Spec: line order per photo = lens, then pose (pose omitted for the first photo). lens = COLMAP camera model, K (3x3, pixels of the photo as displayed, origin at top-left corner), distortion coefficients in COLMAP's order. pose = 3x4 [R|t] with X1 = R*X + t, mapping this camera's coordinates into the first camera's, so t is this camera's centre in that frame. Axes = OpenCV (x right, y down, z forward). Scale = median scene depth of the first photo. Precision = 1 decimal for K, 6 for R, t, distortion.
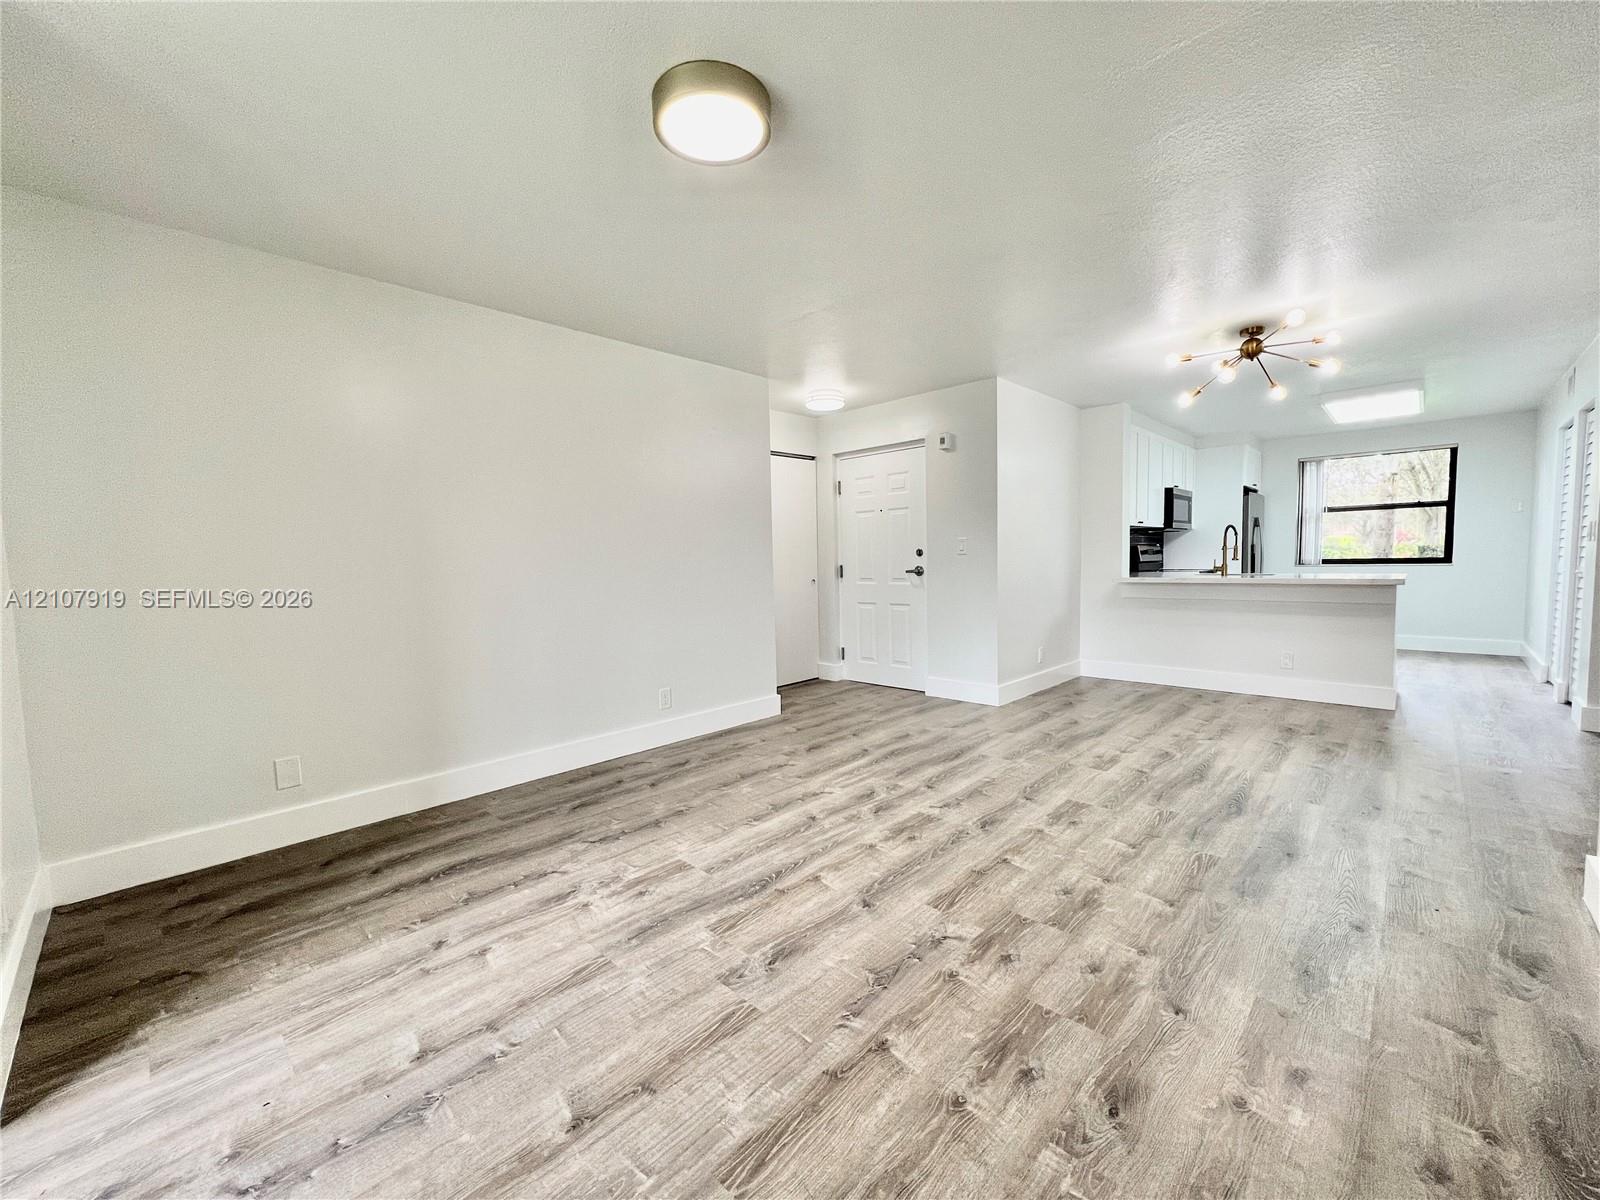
lens RADIAL K [[643.2, 0, 805.1], [0, 643.2, 601.7], [0, 0, 1]] dist [0.002186, 0.000237]
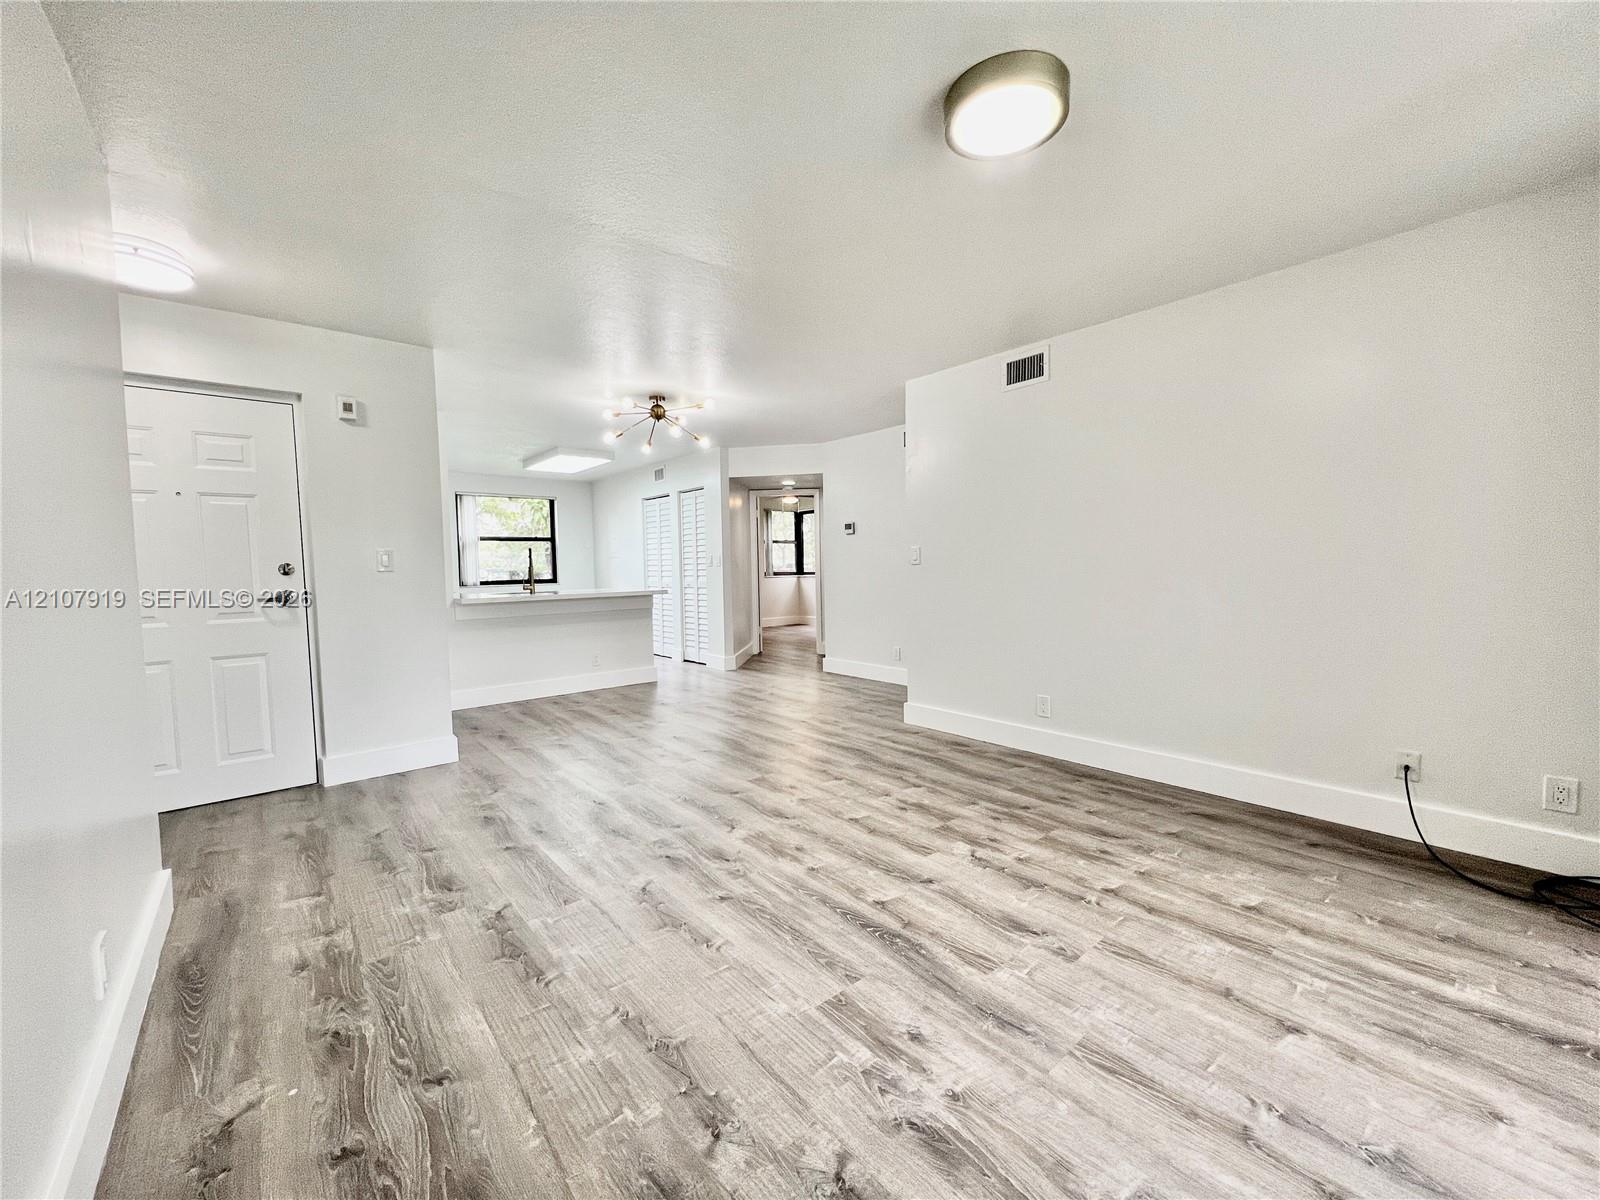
lens RADIAL K [[643.2, 0, 801.0], [0, 643.2, 599.3], [0, 0, 1]] dist [0.002186, 0.000237]
pose [[0.101266, -0.033905, 0.994281, -0.817880], [0.084253, 0.996121, 0.025387, -0.040915], [-0.991285, 0.081200, 0.103730, 0.877213]]
